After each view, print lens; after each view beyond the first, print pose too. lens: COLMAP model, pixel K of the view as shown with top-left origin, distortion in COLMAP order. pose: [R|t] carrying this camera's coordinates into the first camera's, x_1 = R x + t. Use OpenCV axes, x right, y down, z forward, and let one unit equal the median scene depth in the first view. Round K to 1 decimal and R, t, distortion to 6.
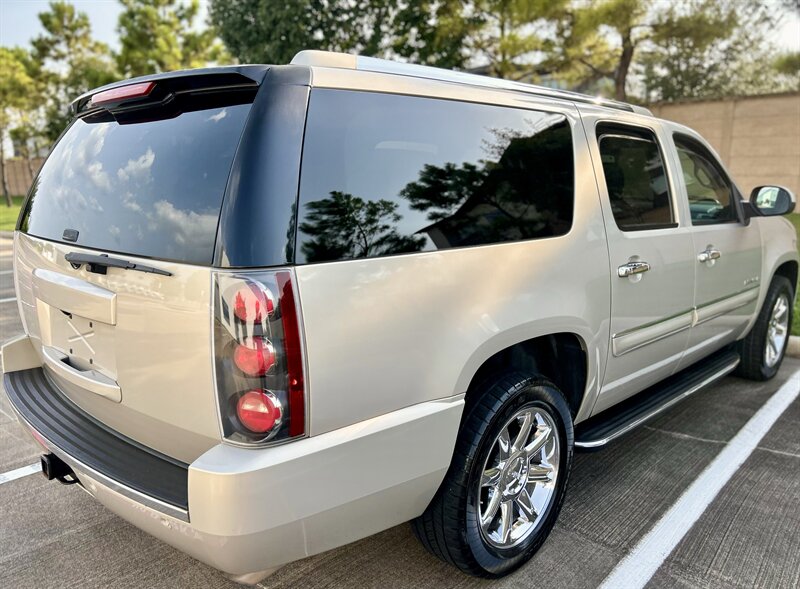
lens RADIAL K [[659.0, 0, 387.7], [0, 659.0, 313.9], [0, 0, 1]] dist [0.036479, -0.047981]
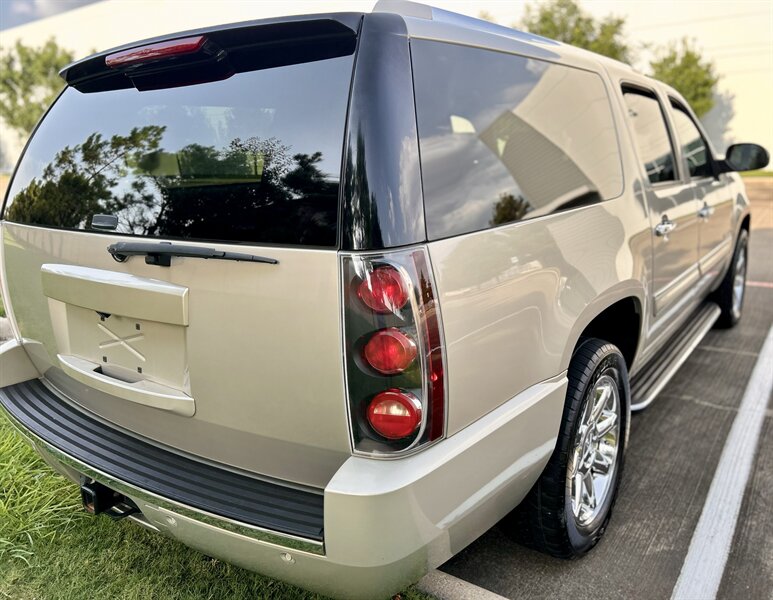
lens RADIAL K [[643.8, 0, 399.5], [0, 643.8, 285.9], [0, 0, 1]] dist [0.029093, -0.025153]
pose [[0.986252, -0.066017, 0.151488, -0.222606], [0.065438, 0.997818, 0.008810, -0.019561], [-0.151739, 0.001224, 0.988420, 0.124953]]
